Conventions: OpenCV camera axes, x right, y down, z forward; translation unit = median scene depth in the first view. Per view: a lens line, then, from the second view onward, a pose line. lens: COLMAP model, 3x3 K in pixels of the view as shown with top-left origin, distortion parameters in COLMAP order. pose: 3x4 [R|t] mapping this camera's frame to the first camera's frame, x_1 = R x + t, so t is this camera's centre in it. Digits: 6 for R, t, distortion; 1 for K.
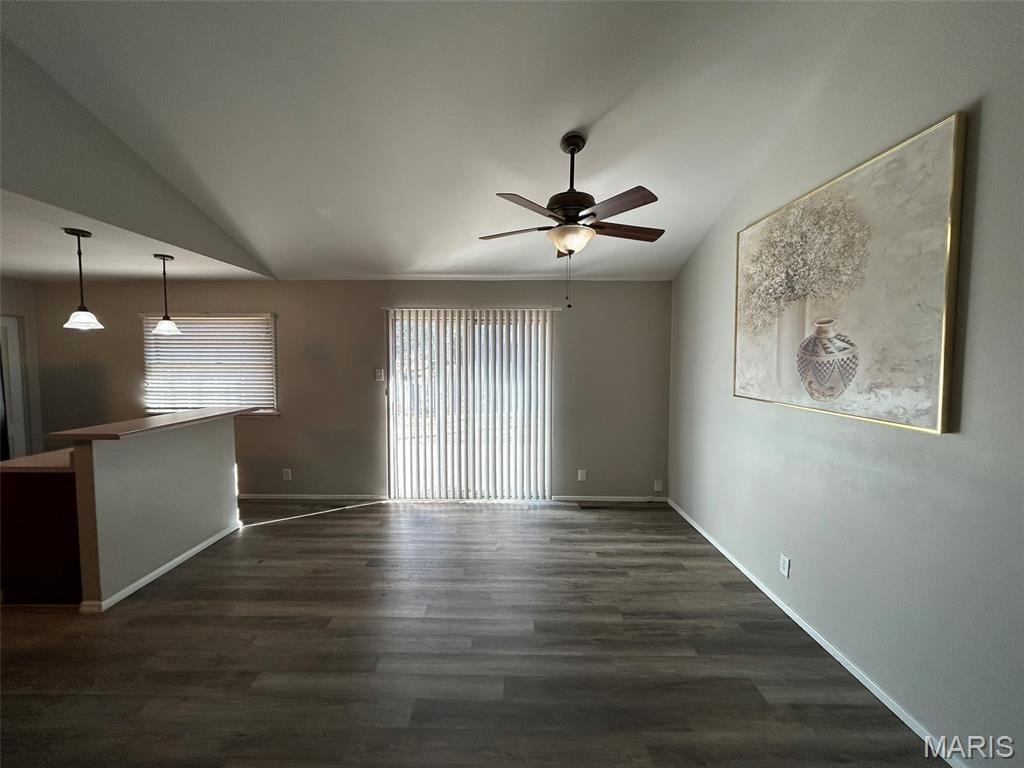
lens RADIAL K [[409.4, 0, 512.0], [0, 409.4, 384.0], [0, 0, 1]] dist [-0.002216, -0.000346]
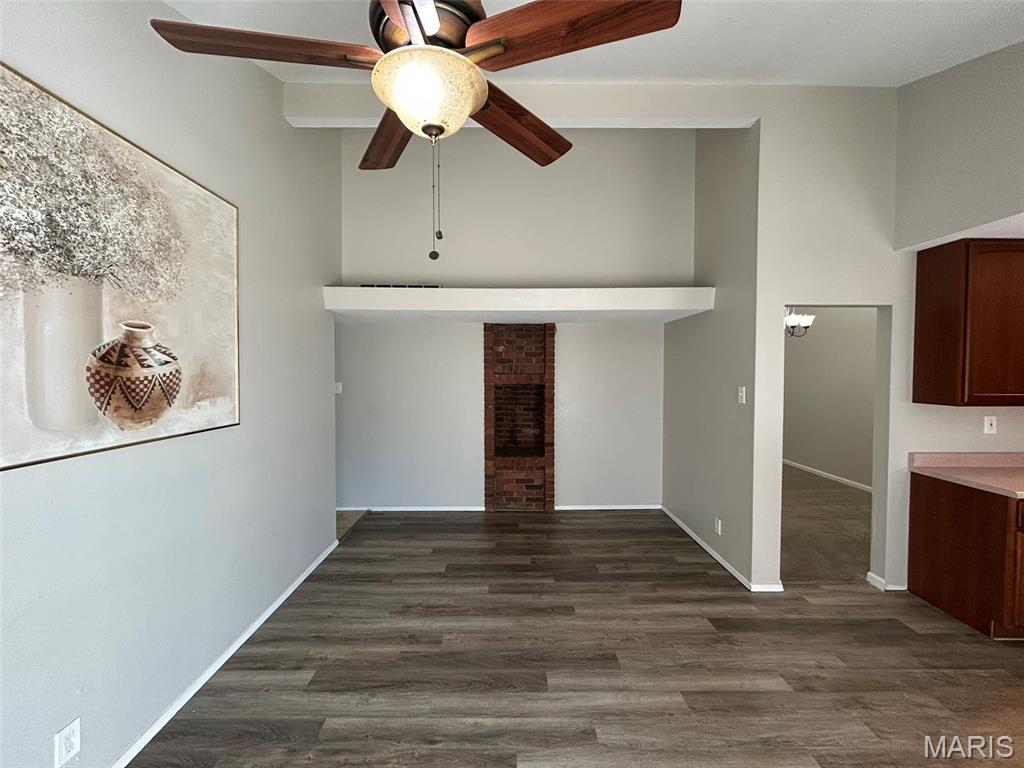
lens RADIAL K [[409.4, 0, 512.0], [0, 409.4, 384.0], [0, 0, 1]] dist [-0.002216, -0.000346]
pose [[-0.999866, 0.000182, -0.016379, 0.080298], [-0.001372, 0.995492, 0.094837, -0.117713], [0.016322, 0.094847, -0.995358, 1.792346]]
